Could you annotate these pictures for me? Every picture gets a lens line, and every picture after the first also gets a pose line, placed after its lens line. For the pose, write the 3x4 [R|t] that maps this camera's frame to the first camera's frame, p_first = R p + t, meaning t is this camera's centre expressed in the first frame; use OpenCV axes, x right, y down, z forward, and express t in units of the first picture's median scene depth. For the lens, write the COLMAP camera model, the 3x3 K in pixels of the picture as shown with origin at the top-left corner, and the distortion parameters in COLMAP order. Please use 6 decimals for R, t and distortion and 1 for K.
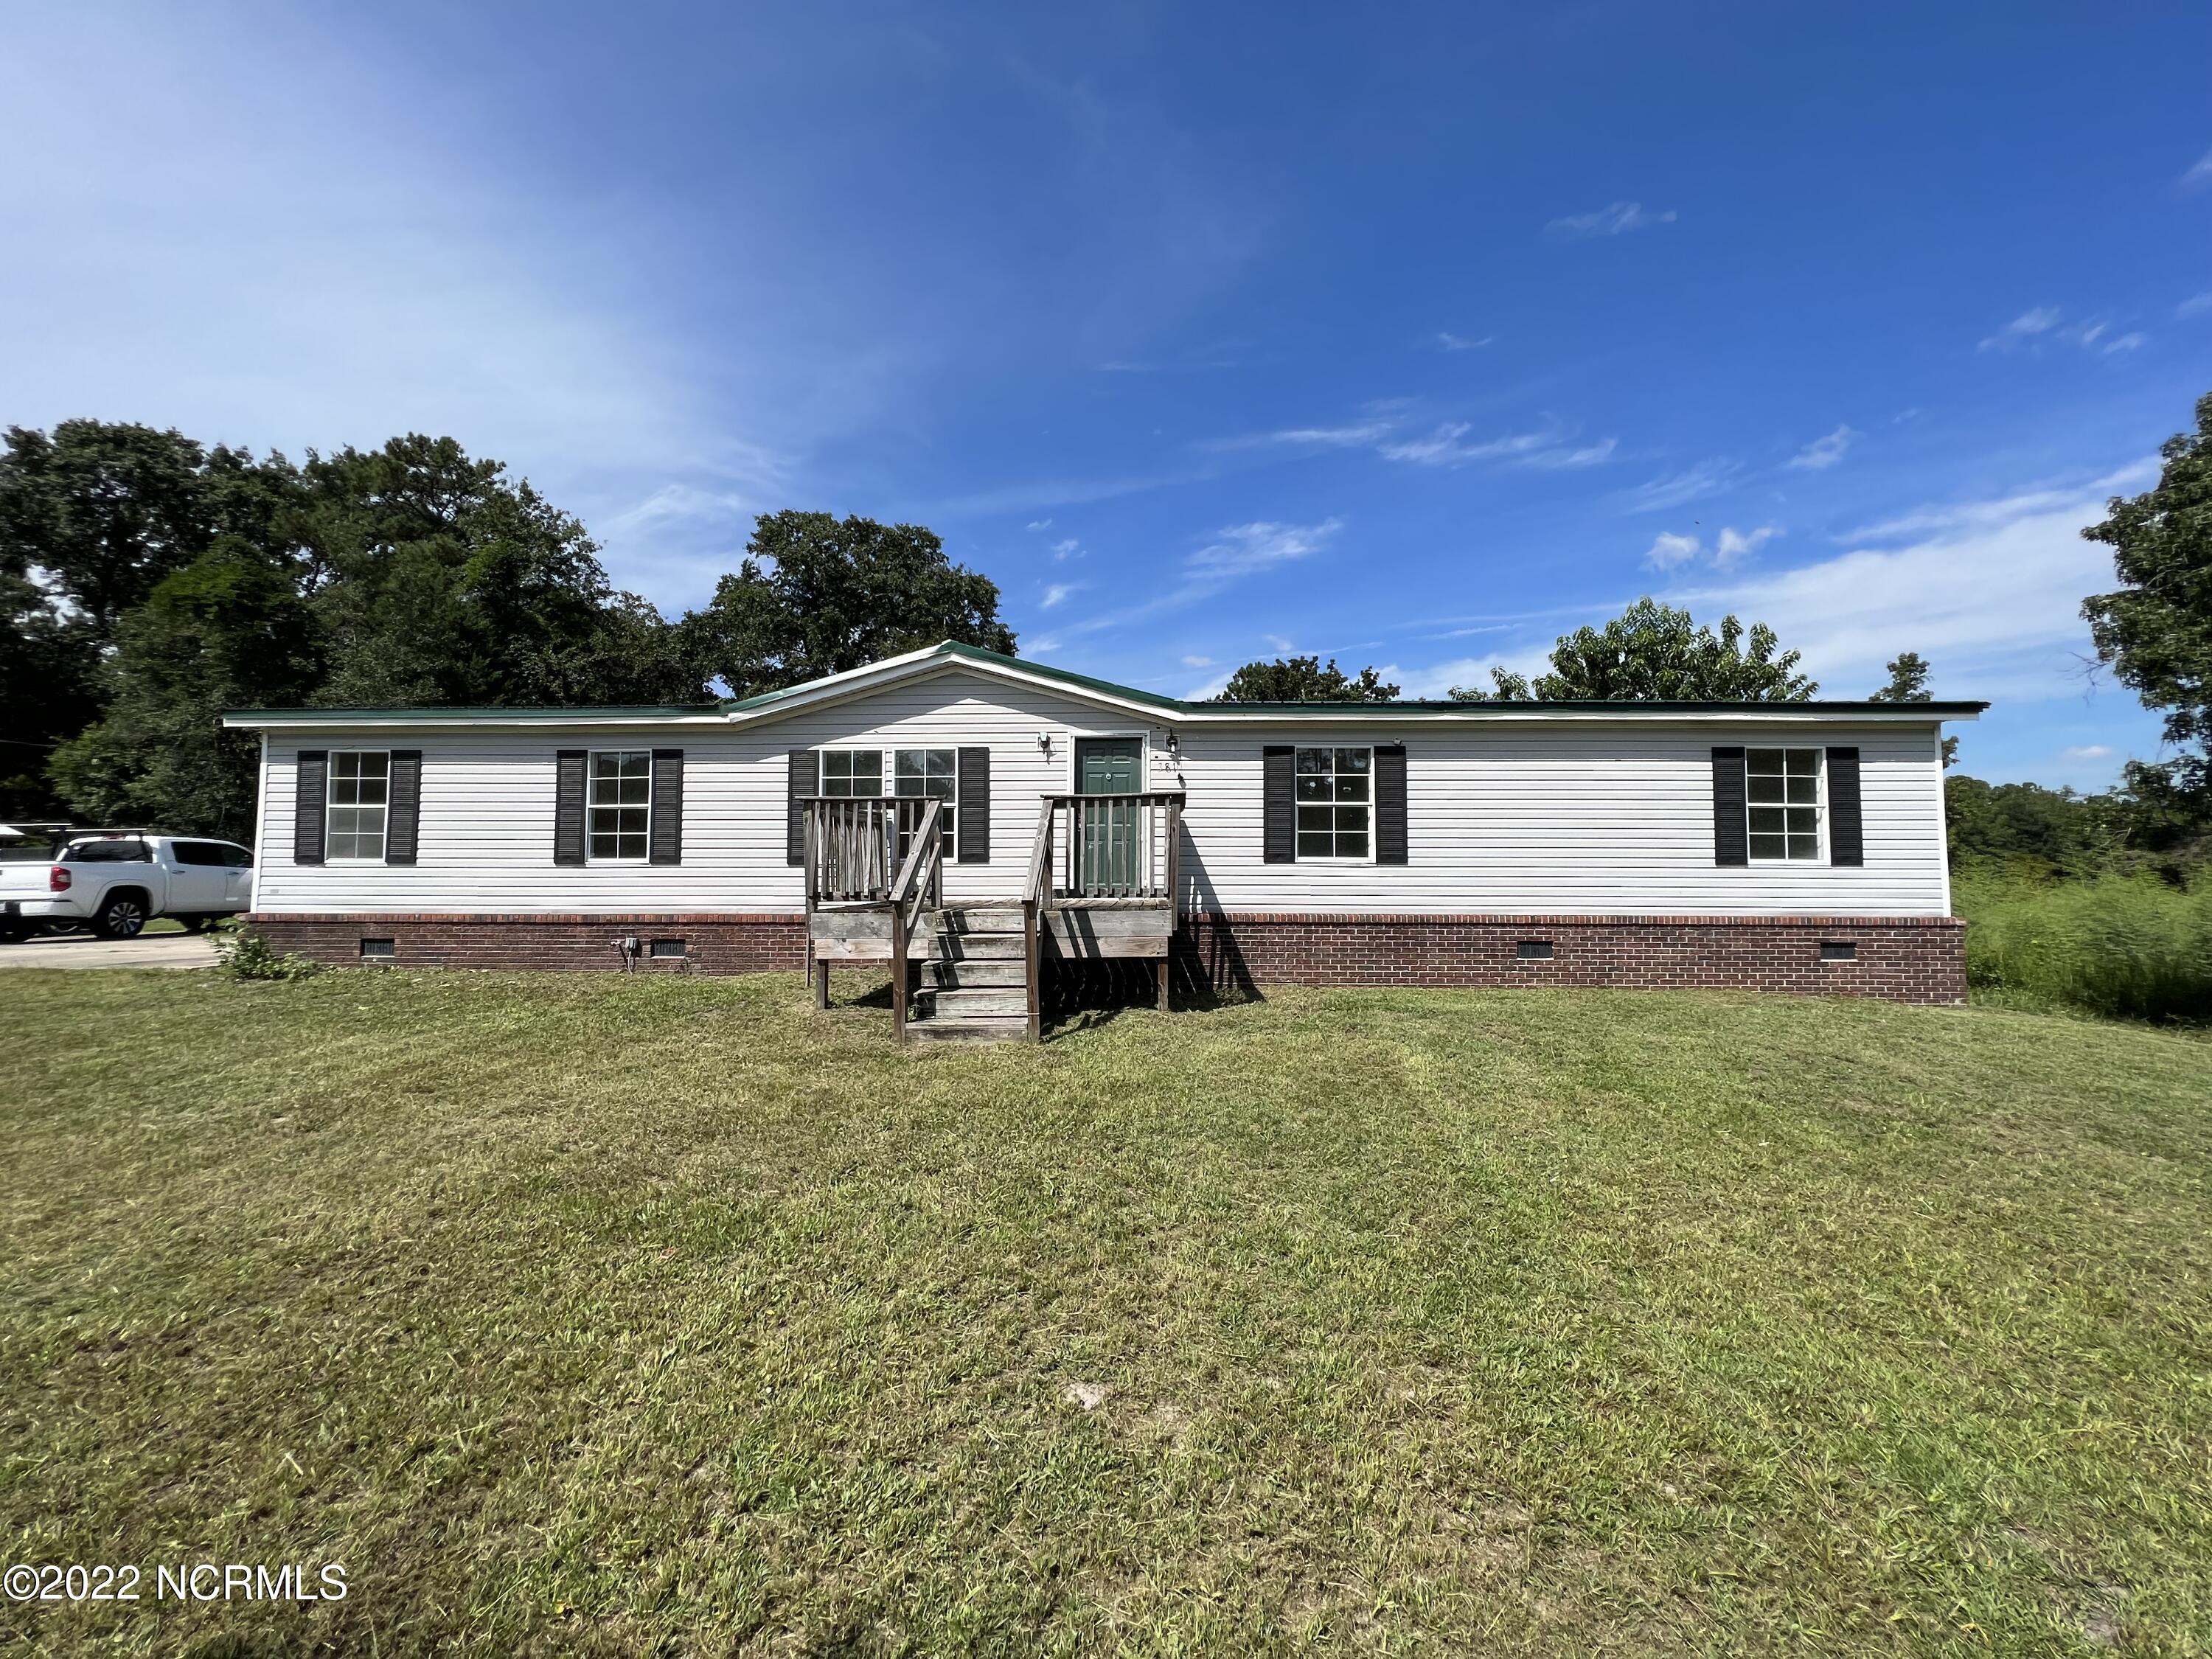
lens RADIAL K [[887.7, 0, 1107.7], [0, 887.7, 828.0], [0, 0, 1]] dist [0.000783, 0.000586]
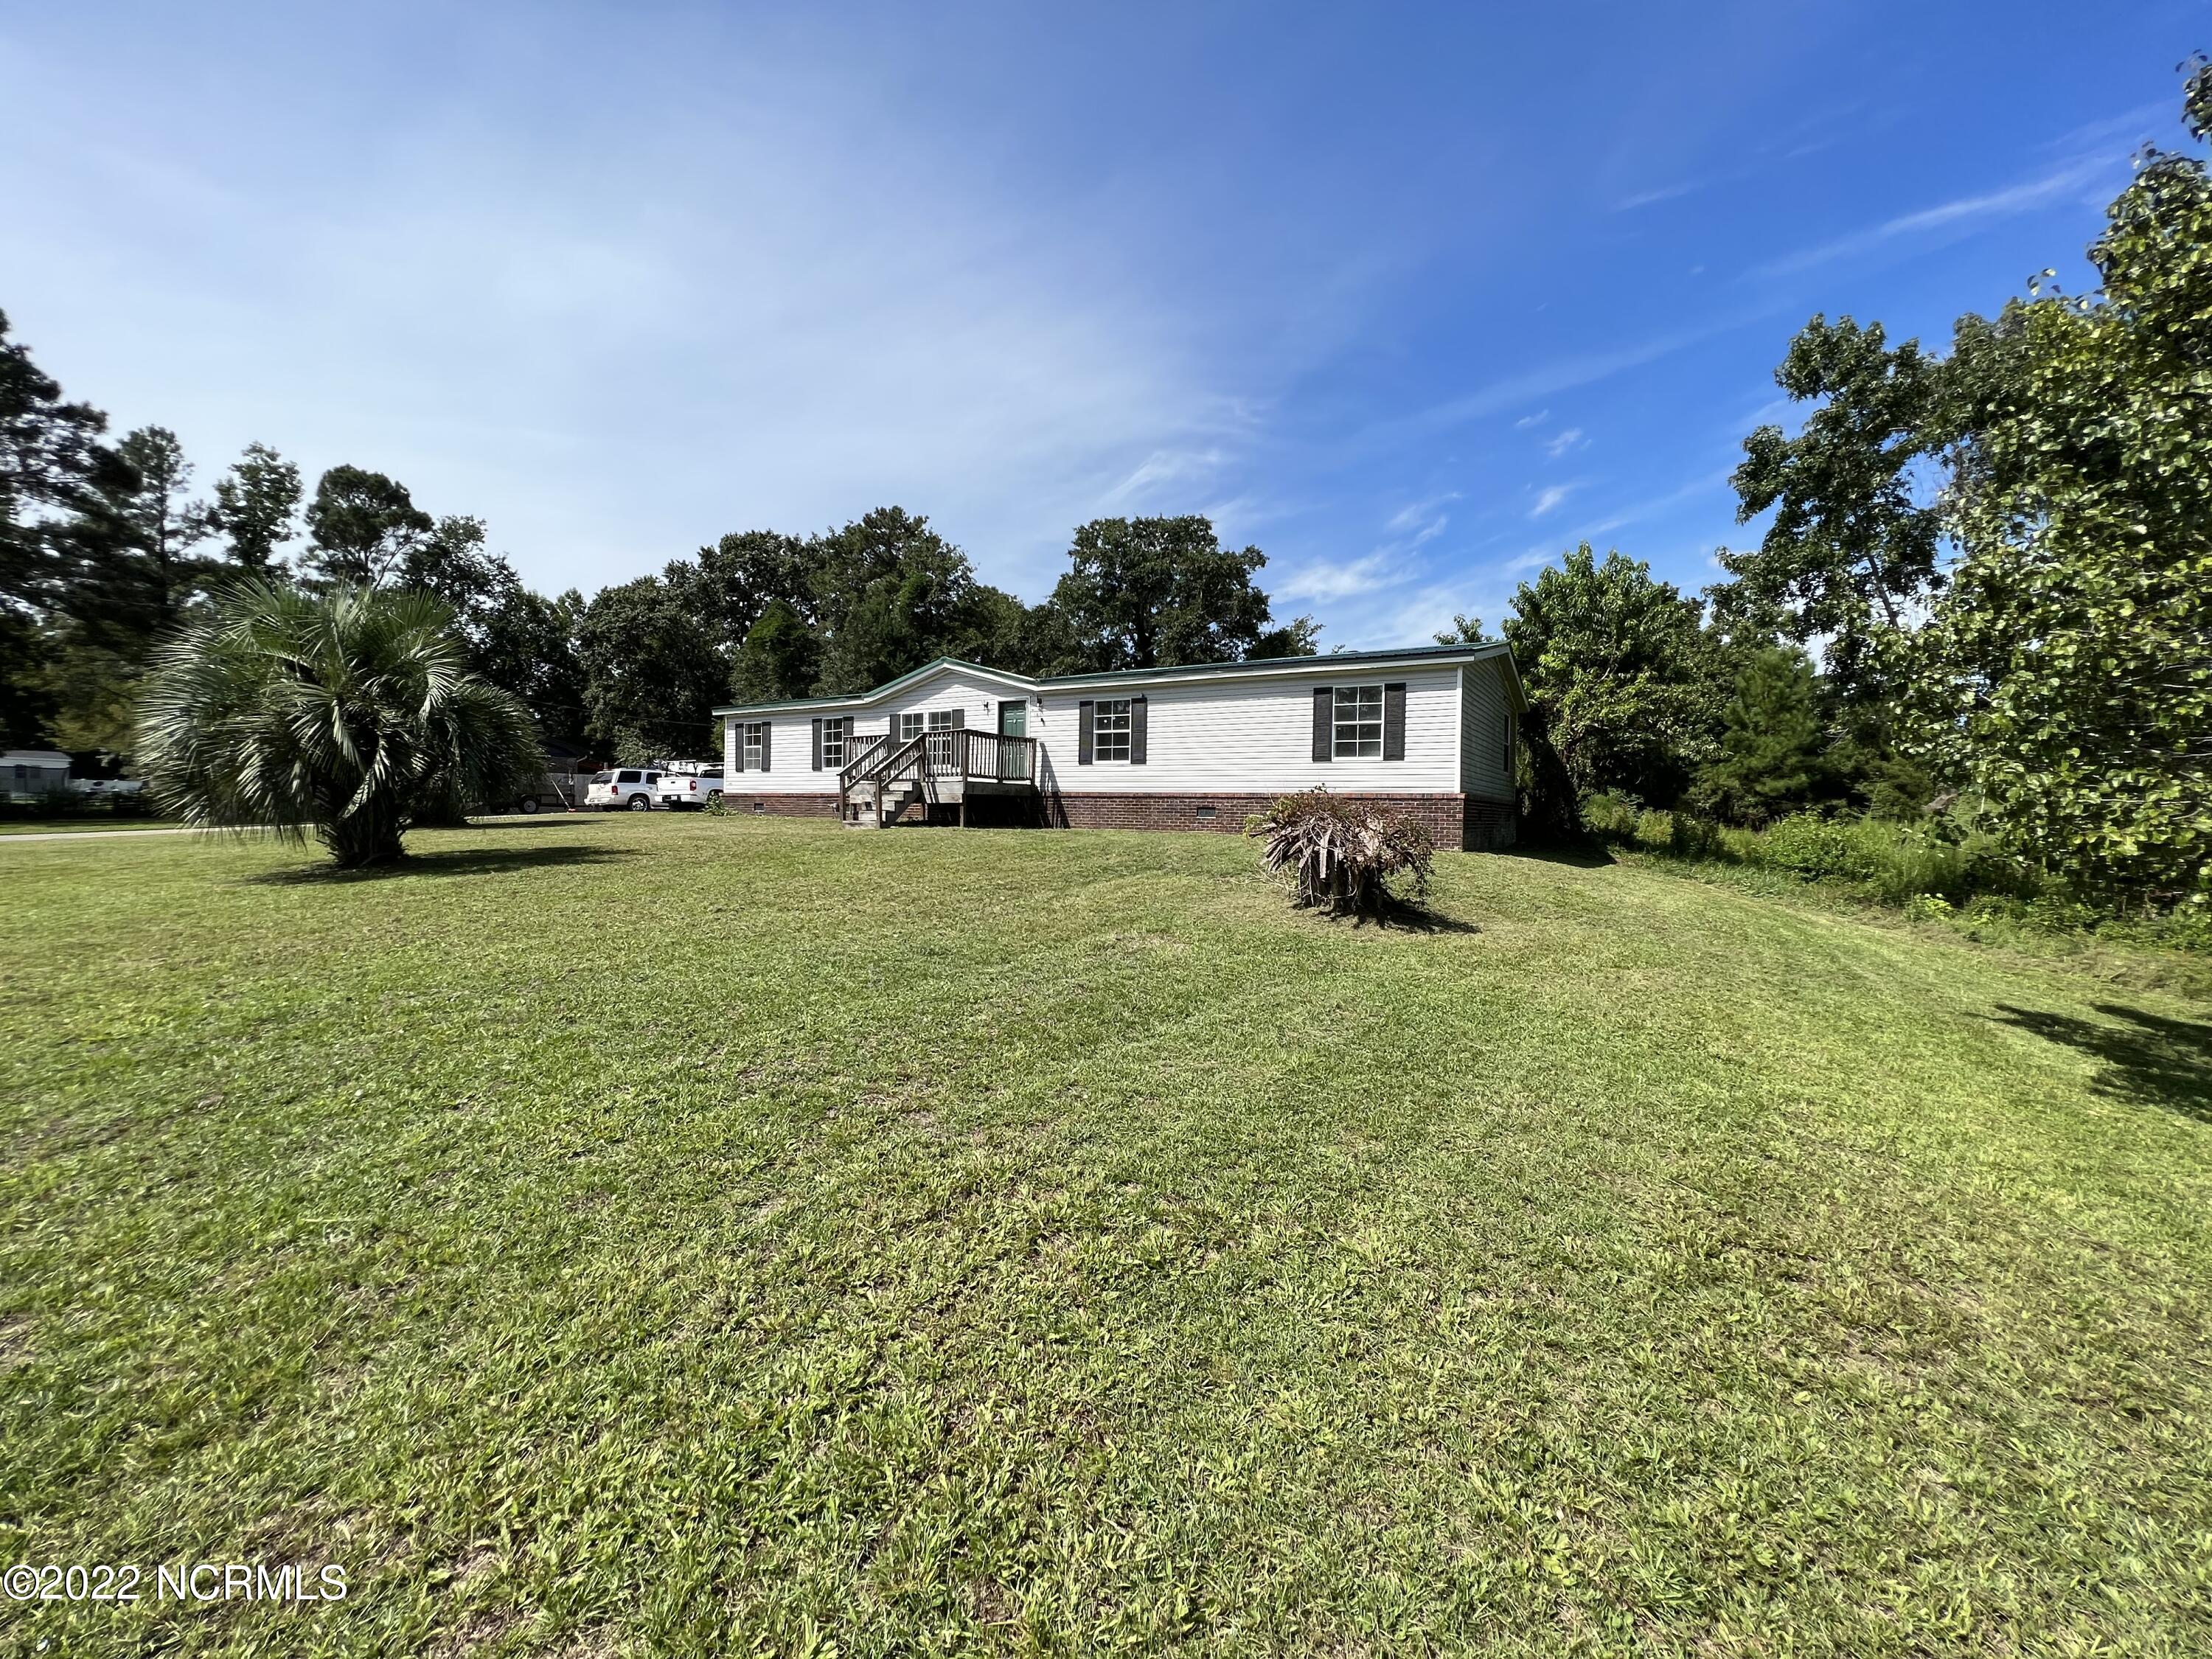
lens RADIAL K [[887.7, 0, 1102.4], [0, 887.7, 825.2], [0, 0, 1]] dist [0.000783, 0.000586]
pose [[0.870012, 0.018140, -0.492696, 1.113990], [0.012098, 0.998237, 0.058115, 0.057461], [0.492882, -0.056521, 0.868259, -0.582606]]
